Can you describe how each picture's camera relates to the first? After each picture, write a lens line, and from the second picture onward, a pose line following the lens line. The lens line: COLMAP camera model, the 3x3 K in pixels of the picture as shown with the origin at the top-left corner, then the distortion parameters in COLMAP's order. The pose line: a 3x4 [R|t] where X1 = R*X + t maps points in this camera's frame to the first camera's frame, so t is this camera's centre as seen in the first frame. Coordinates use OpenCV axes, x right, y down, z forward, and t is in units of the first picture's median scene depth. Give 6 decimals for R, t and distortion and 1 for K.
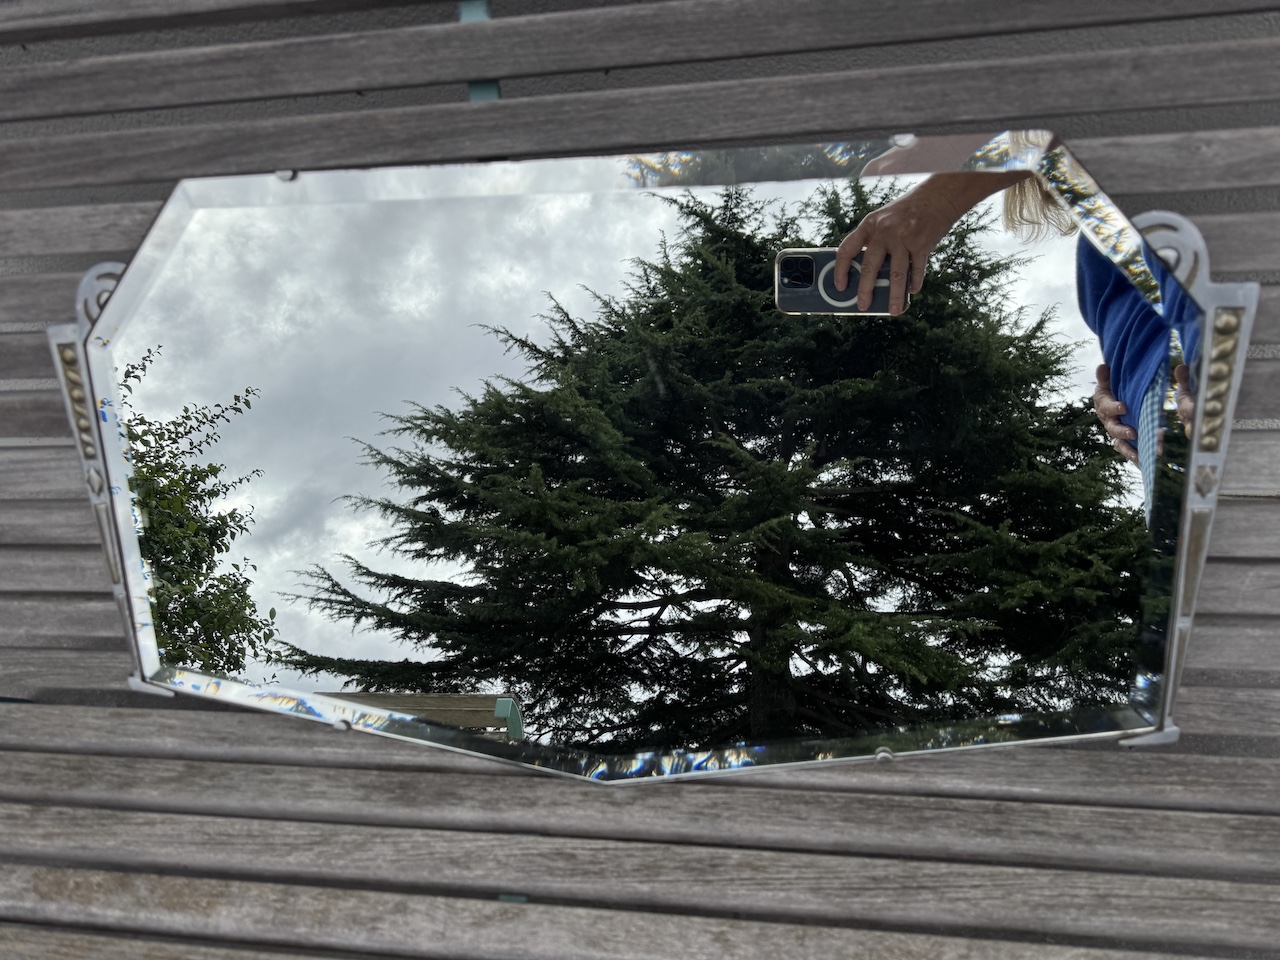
lens RADIAL K [[877.6, 0, 662.0], [0, 877.6, 488.2], [0, 0, 1]] dist [0.011342, -0.003133]
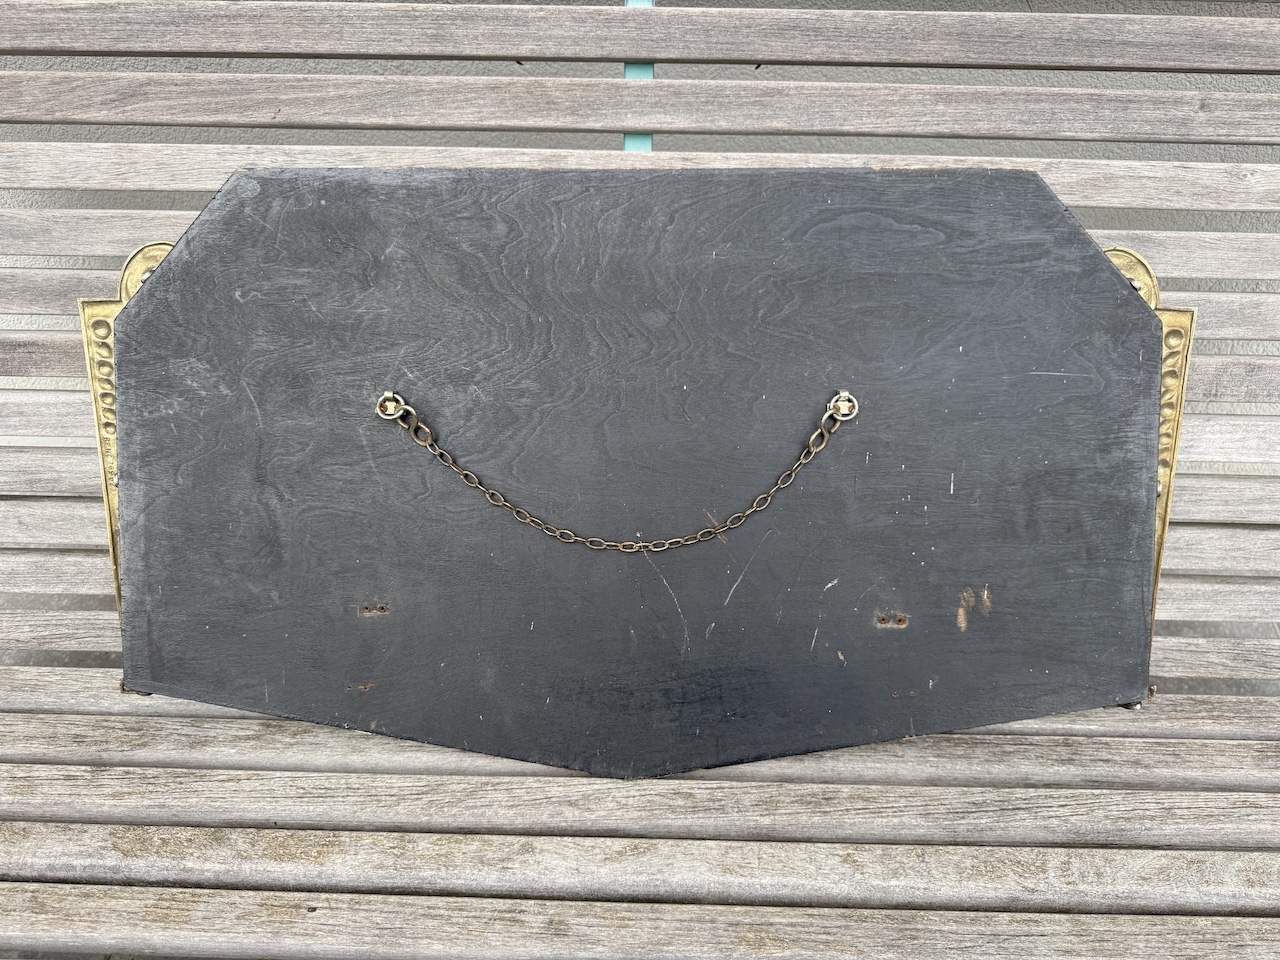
lens RADIAL K [[891.5, 0, 656.4], [0, 891.5, 480.4], [0, 0, 1]] dist [-0.003747, -0.000043]
pose [[0.985879, 0.037192, 0.163275, -0.325695], [-0.025192, 0.996868, -0.074963, 0.128000], [-0.165552, 0.069791, 0.983728, -0.050759]]
